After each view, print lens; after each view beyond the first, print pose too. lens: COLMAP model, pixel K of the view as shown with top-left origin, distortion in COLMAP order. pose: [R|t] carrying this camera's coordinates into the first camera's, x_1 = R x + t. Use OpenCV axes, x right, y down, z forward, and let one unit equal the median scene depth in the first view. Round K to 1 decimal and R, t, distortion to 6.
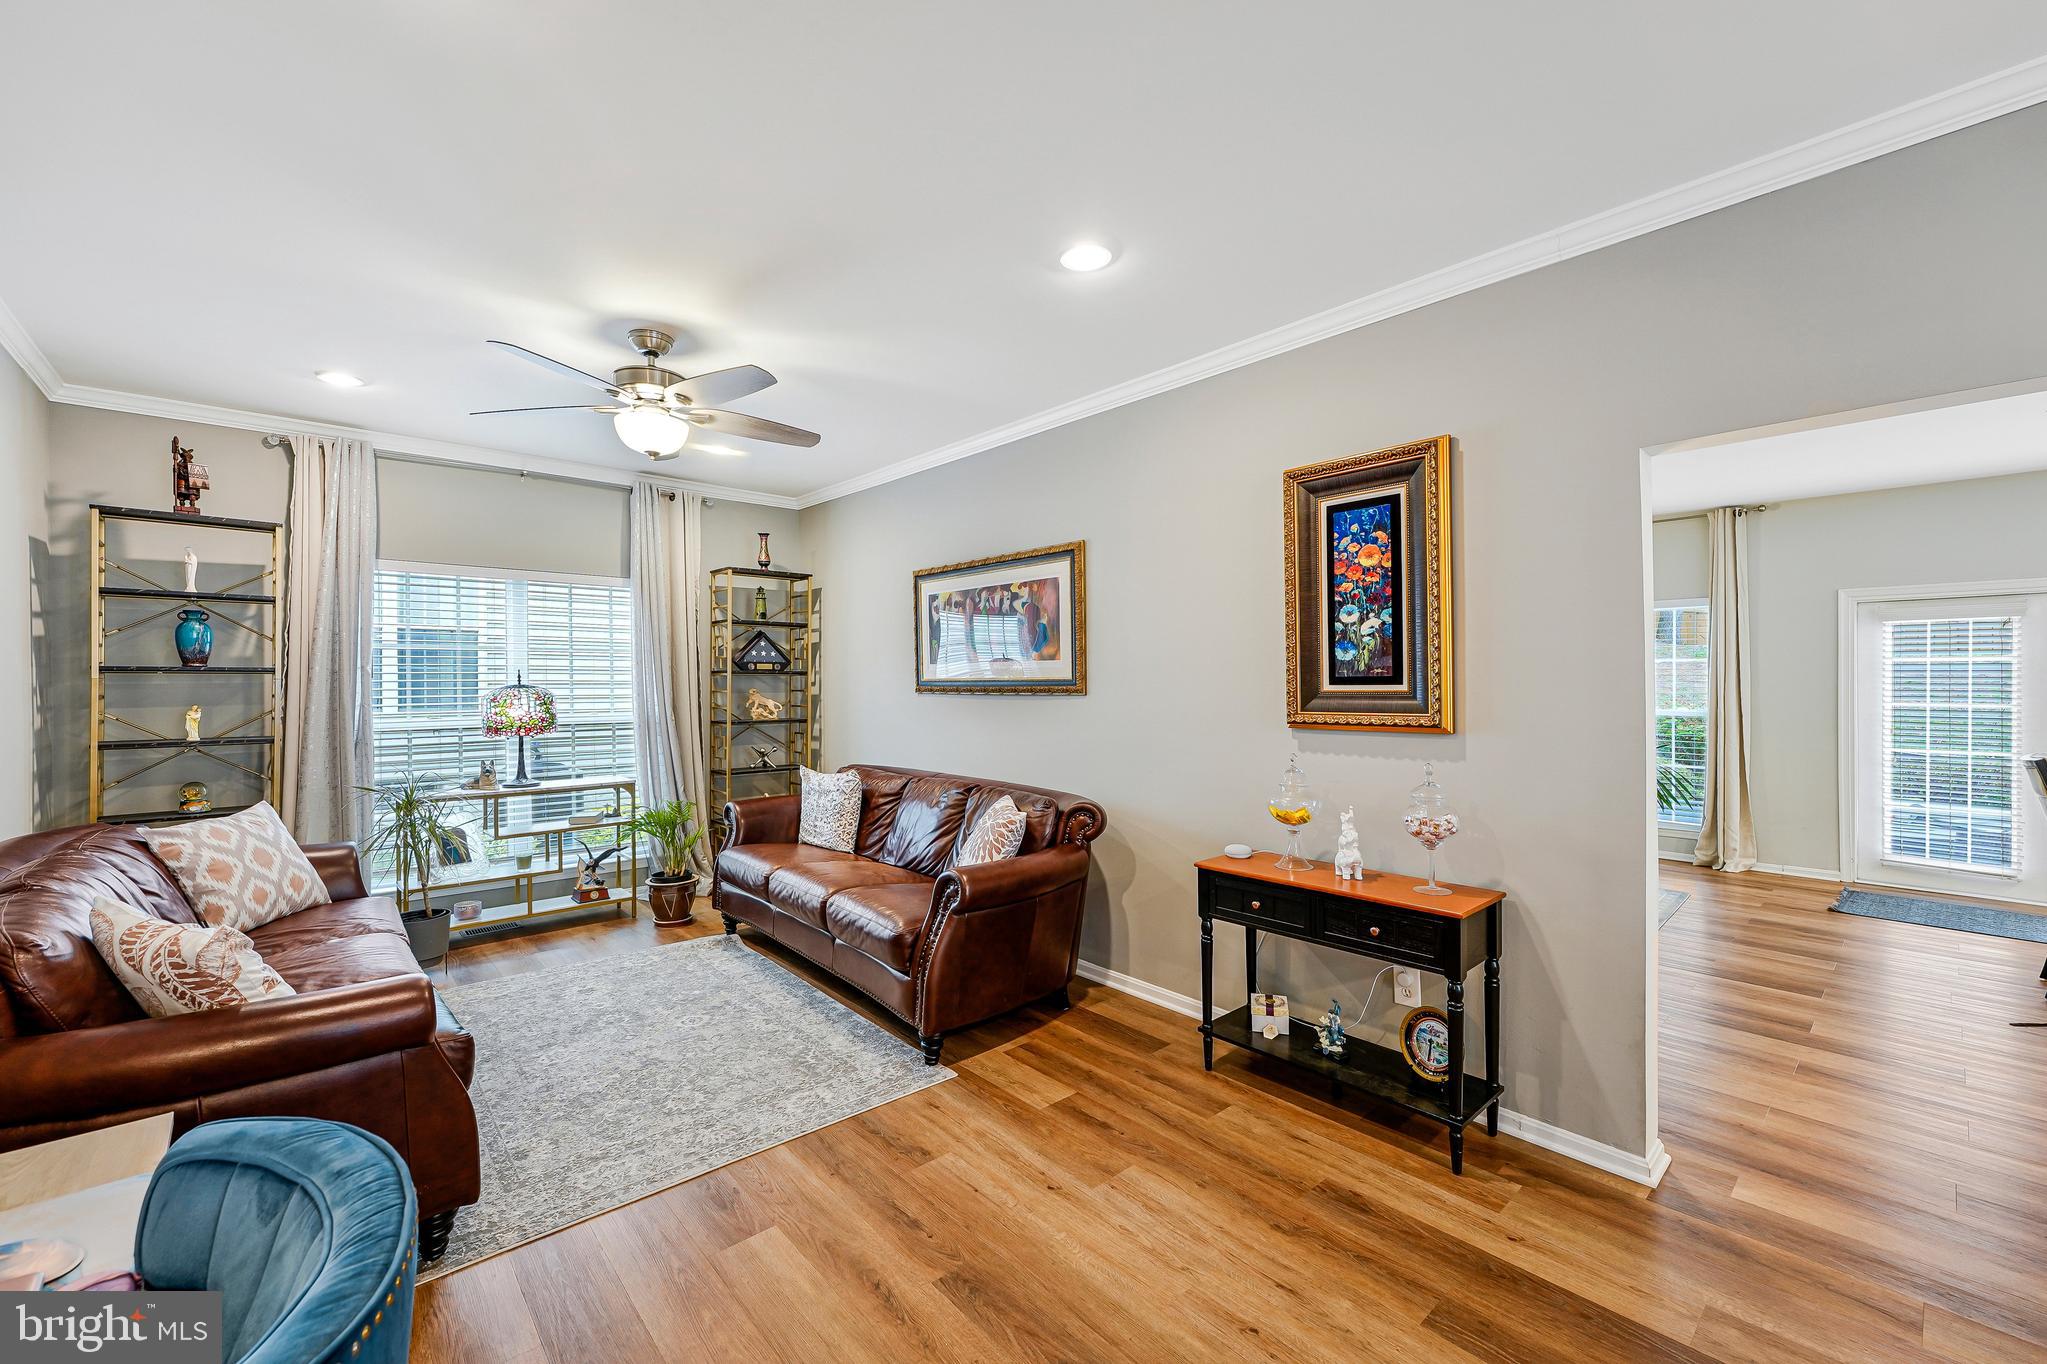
lens RADIAL K [[816.0, 0, 1029.1], [0, 816.0, 677.3], [0, 0, 1]] dist [-0.001171, -0.000112]
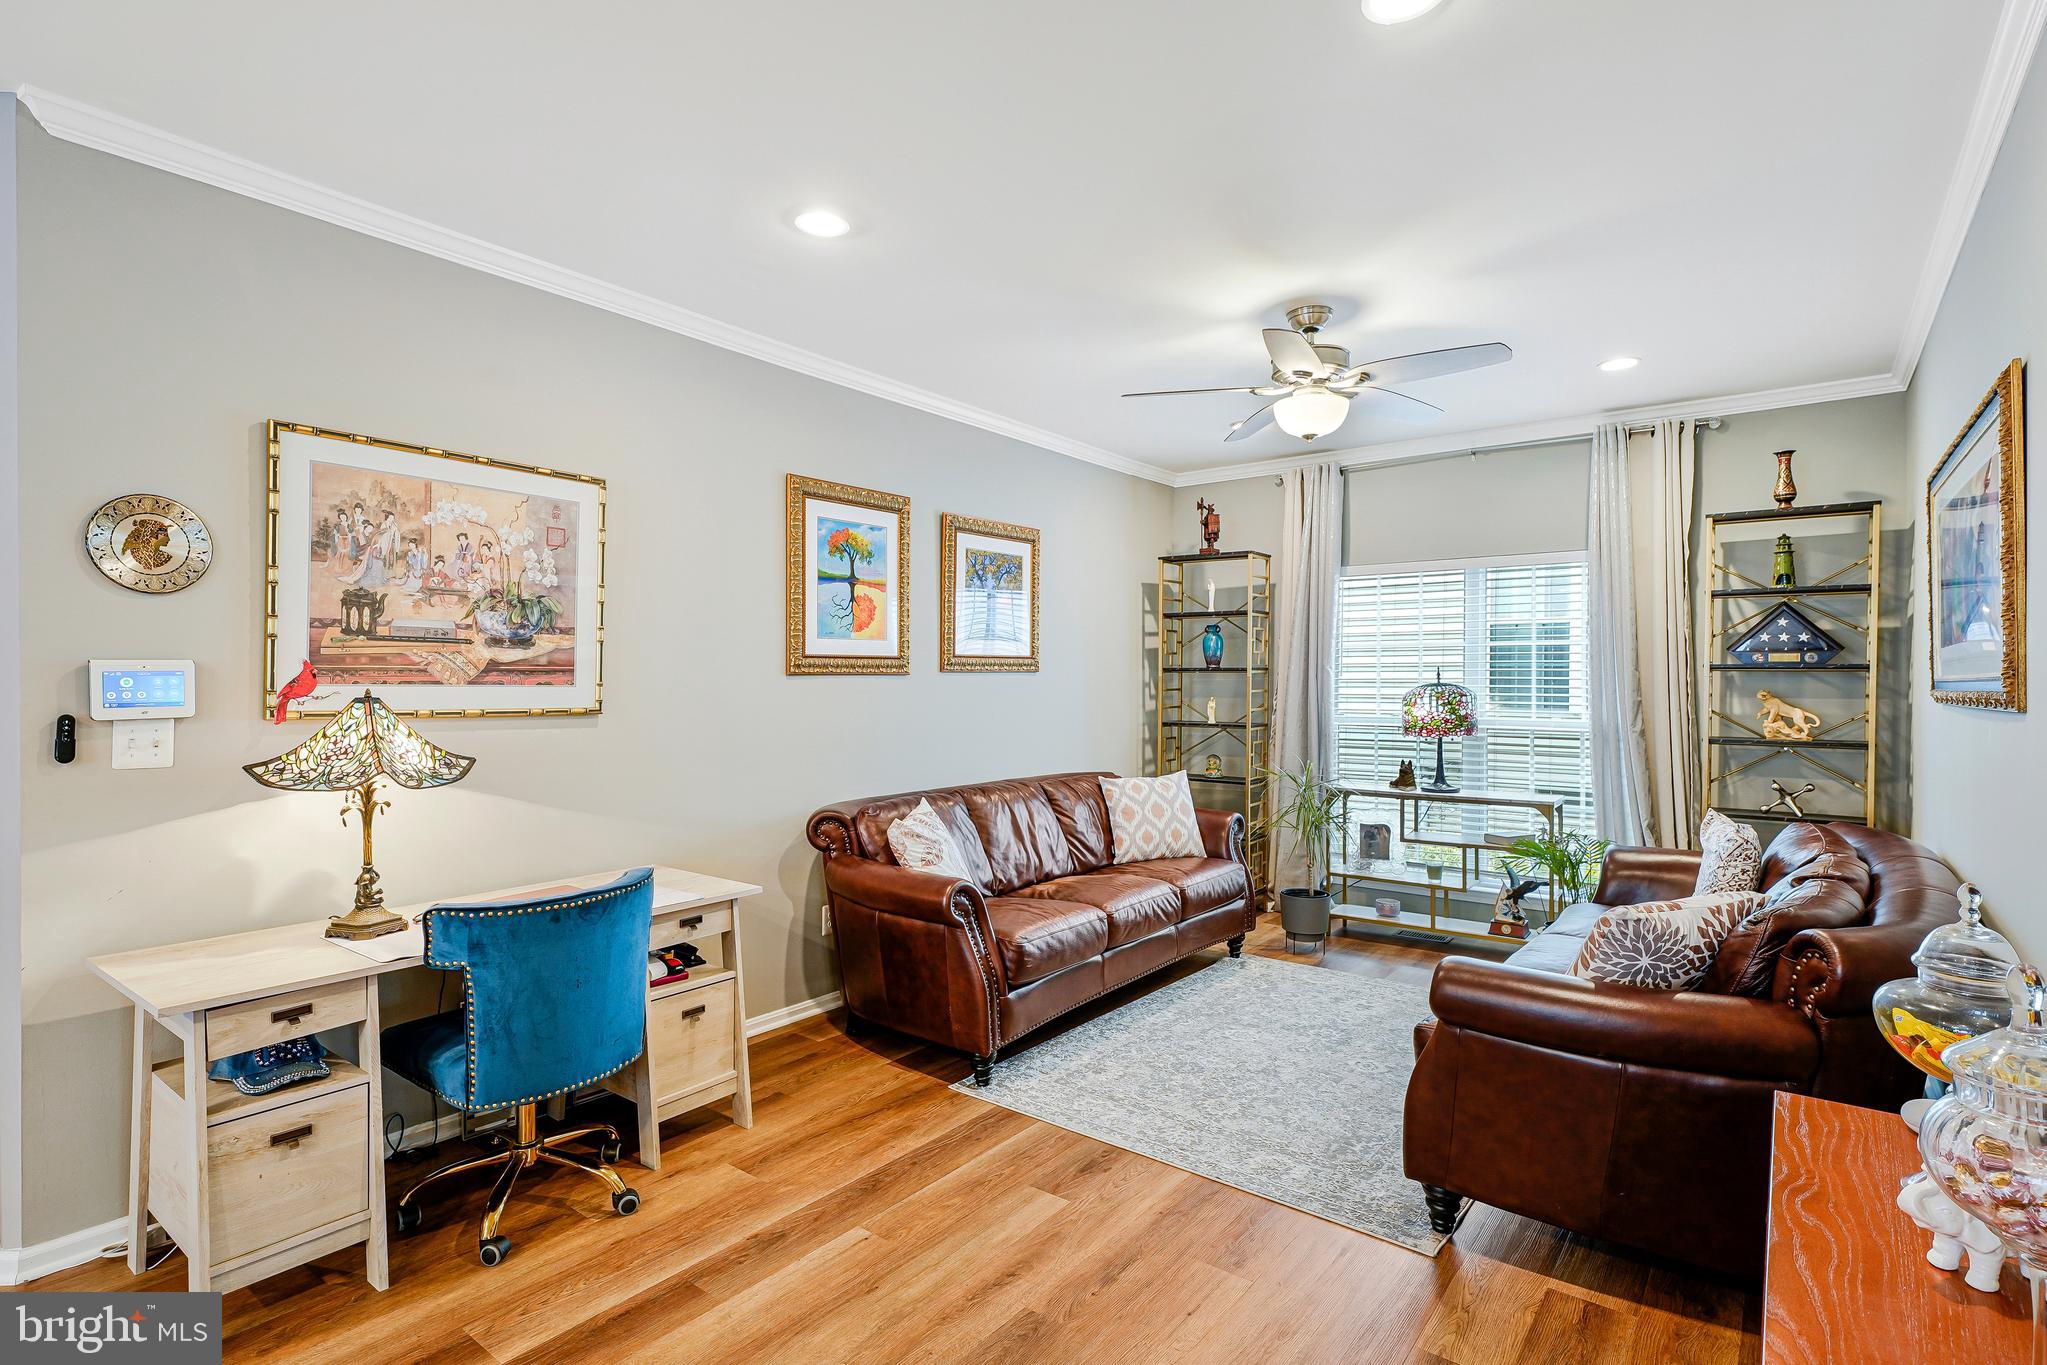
lens RADIAL K [[1004.5, 0, 1021.4], [0, 1004.5, 677.1], [0, 0, 1]] dist [-0.002914, -0.000839]
pose [[0.182290, -0.000015, -0.983245, 0.524413], [0.002316, 0.999997, 0.000414, 0.001091], [0.983242, -0.002352, 0.182290, 0.395159]]
